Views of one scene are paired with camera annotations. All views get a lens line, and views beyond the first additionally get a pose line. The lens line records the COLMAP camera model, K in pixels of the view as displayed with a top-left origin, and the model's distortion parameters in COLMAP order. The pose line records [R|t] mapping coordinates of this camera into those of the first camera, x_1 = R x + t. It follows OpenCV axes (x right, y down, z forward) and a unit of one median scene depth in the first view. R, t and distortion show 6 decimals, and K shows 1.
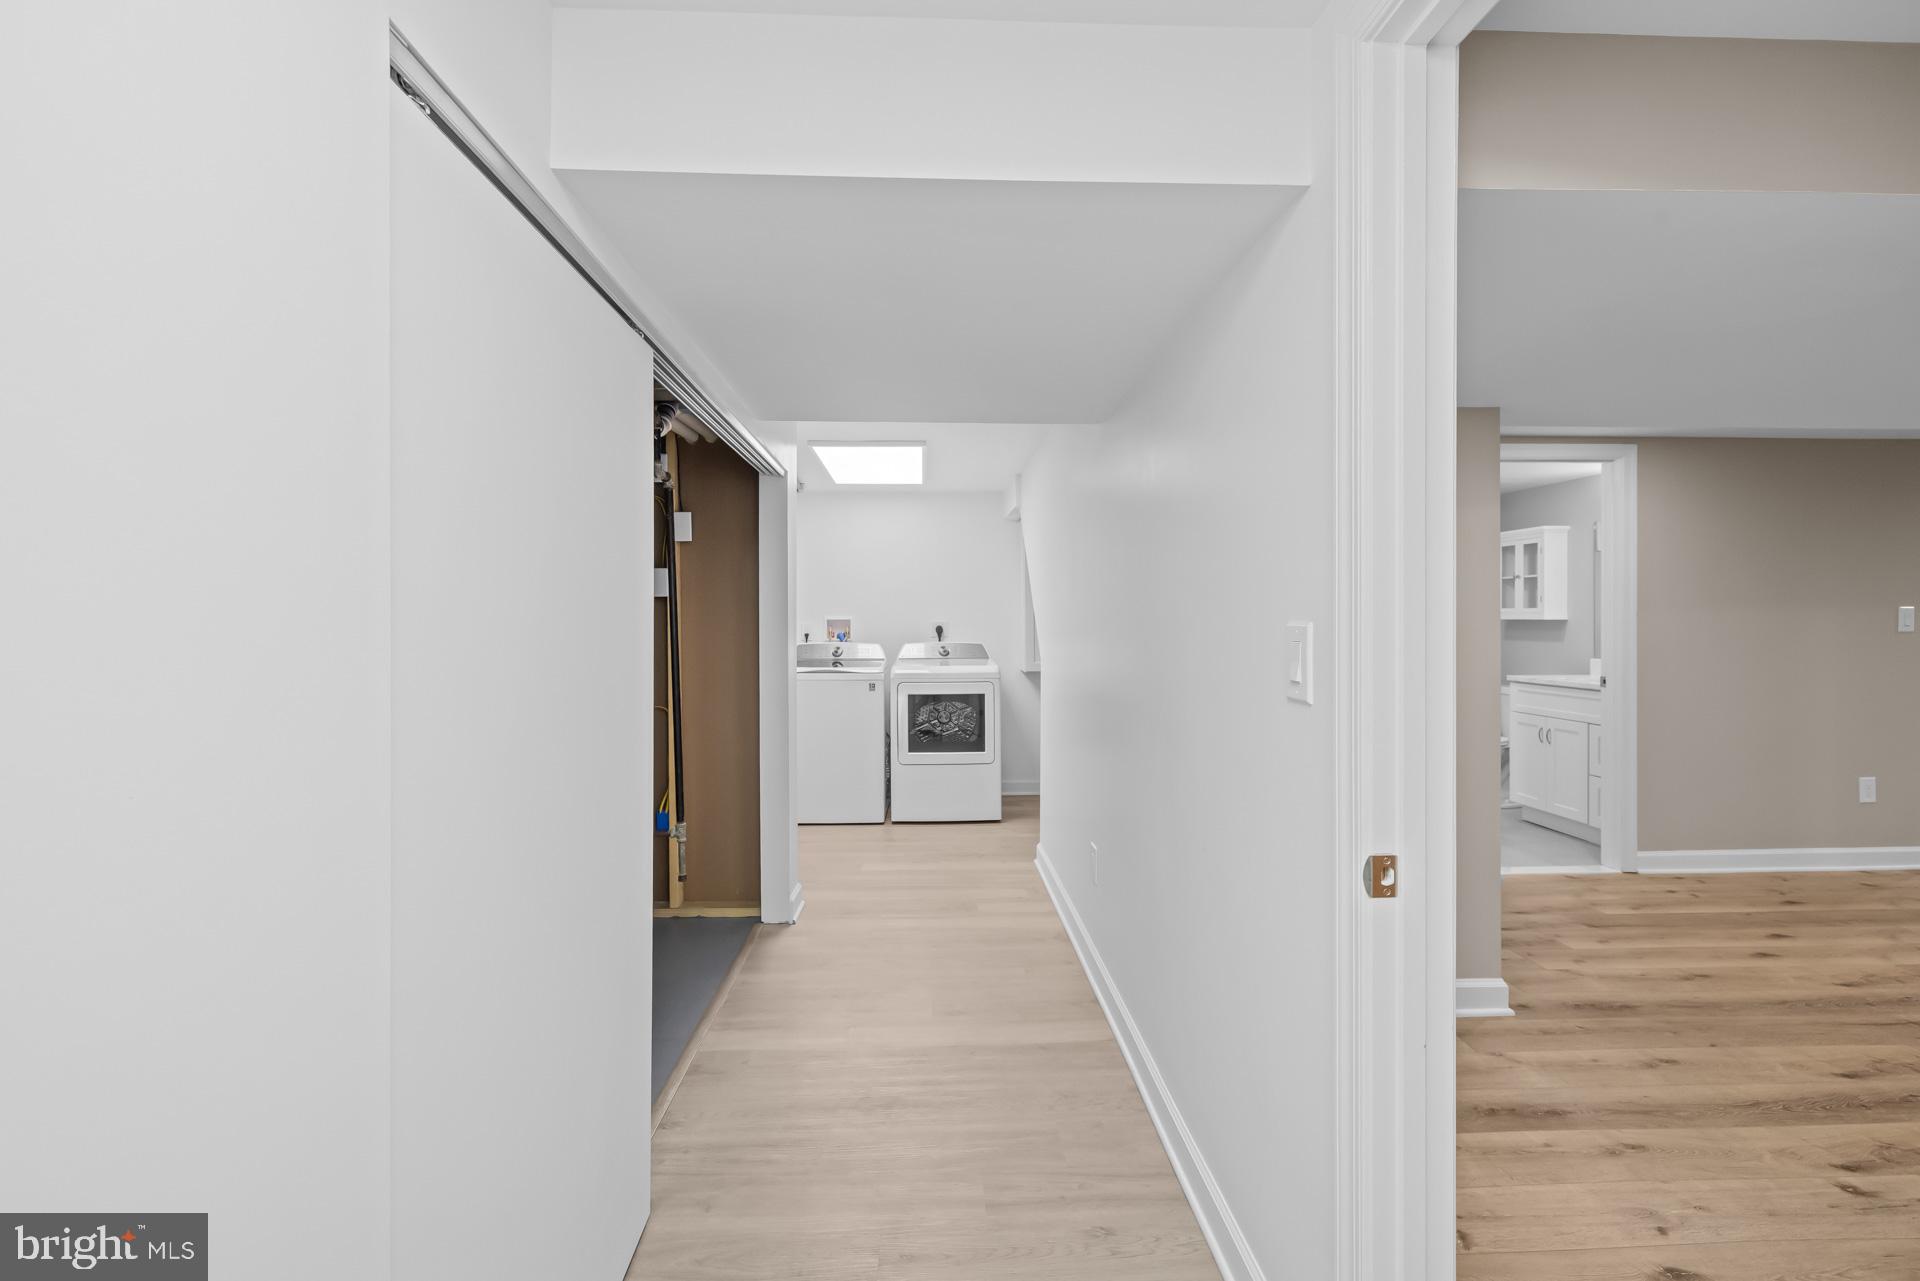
lens RADIAL K [[820.7, 0, 958.9], [0, 820.7, 618.9], [0, 0, 1]] dist [0.000818, 0.000569]
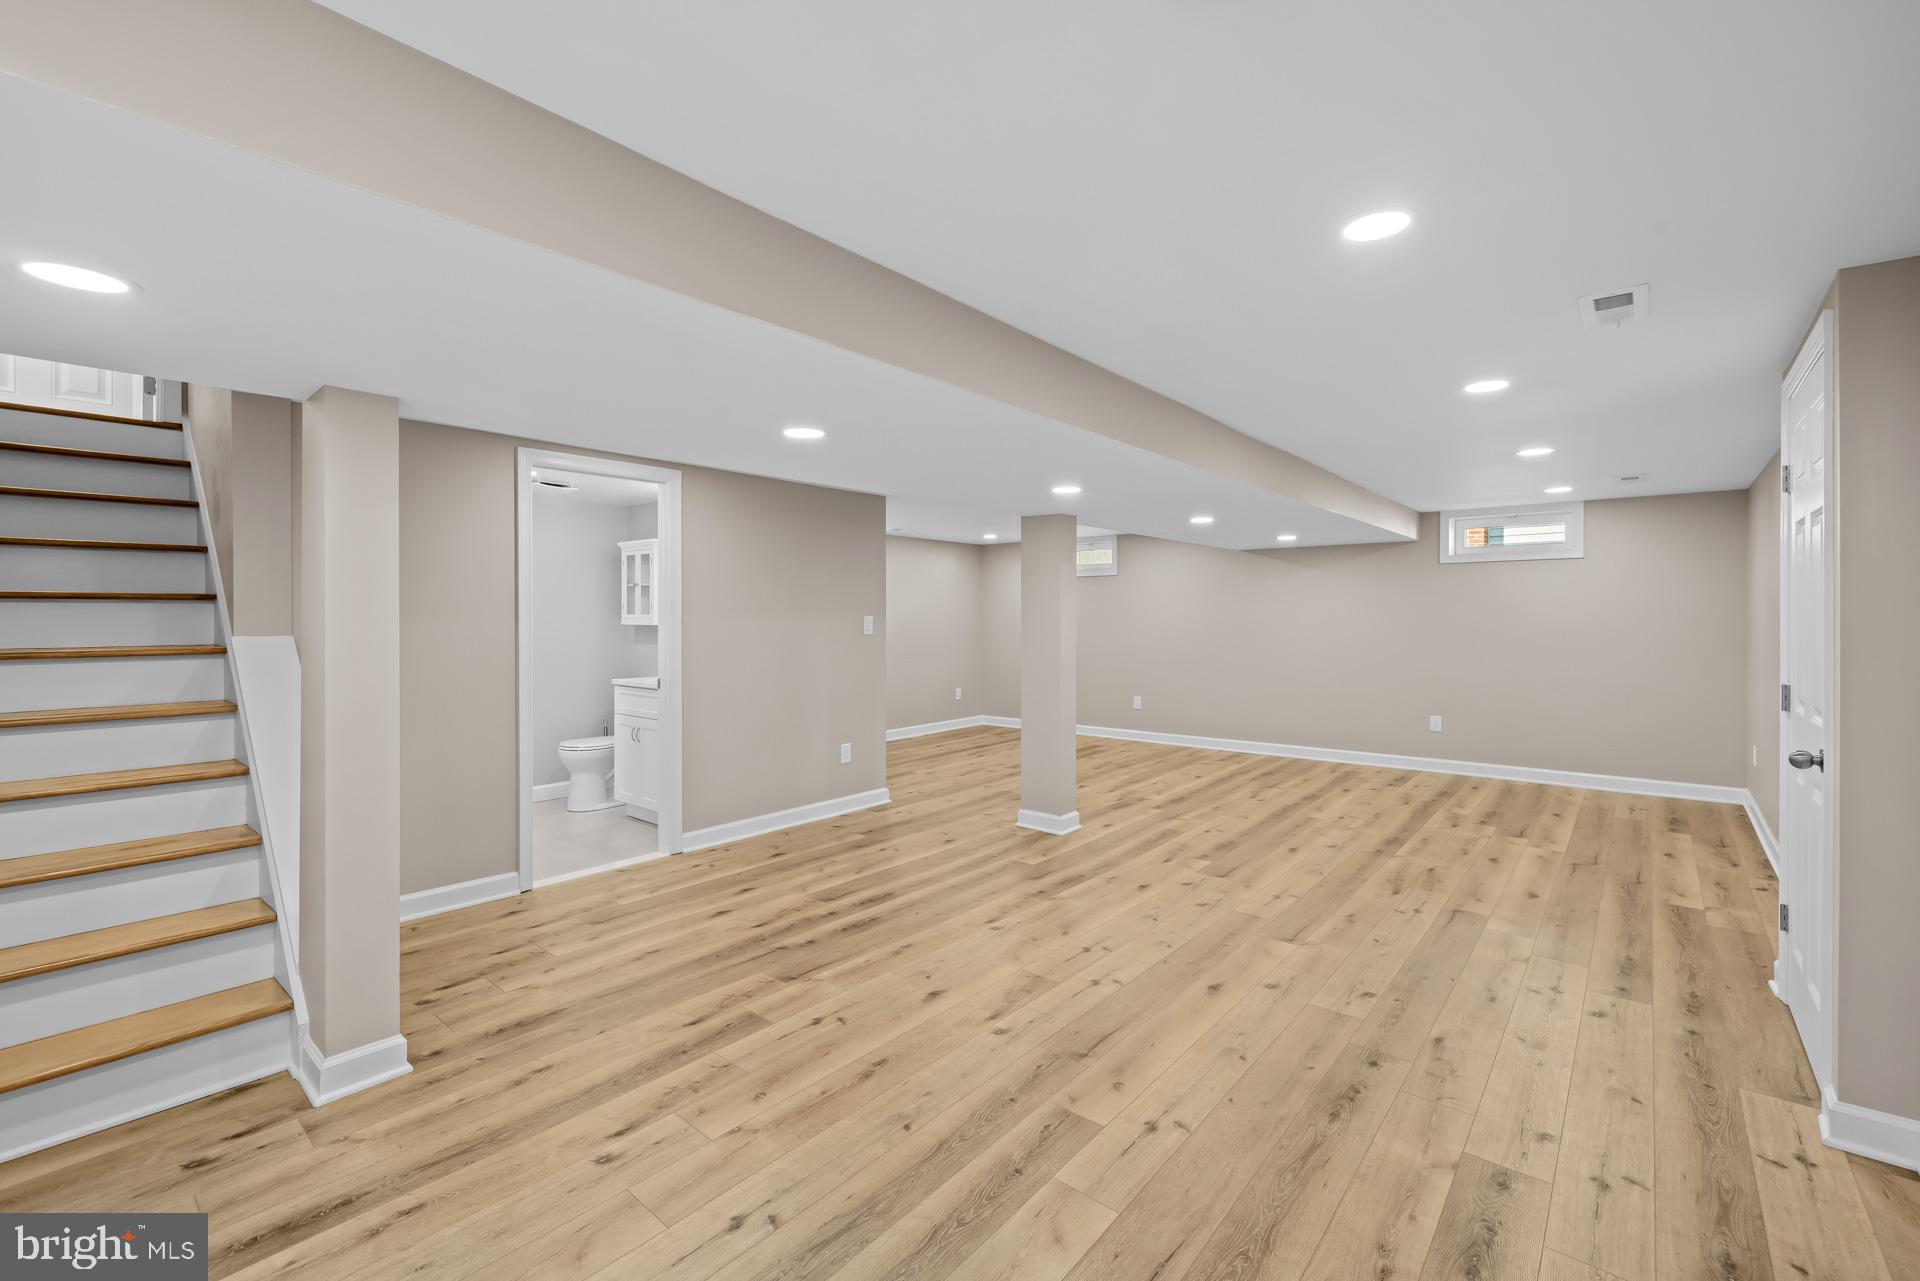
lens RADIAL K [[820.7, 0, 958.9], [0, 820.7, 618.9], [0, 0, 1]] dist [0.000818, 0.000569]
pose [[0.674972, 0.000942, 0.737843, 0.262214], [-0.000882, 1.000000, -0.000469, -0.010146], [-0.737843, -0.000334, 0.674972, -0.035905]]
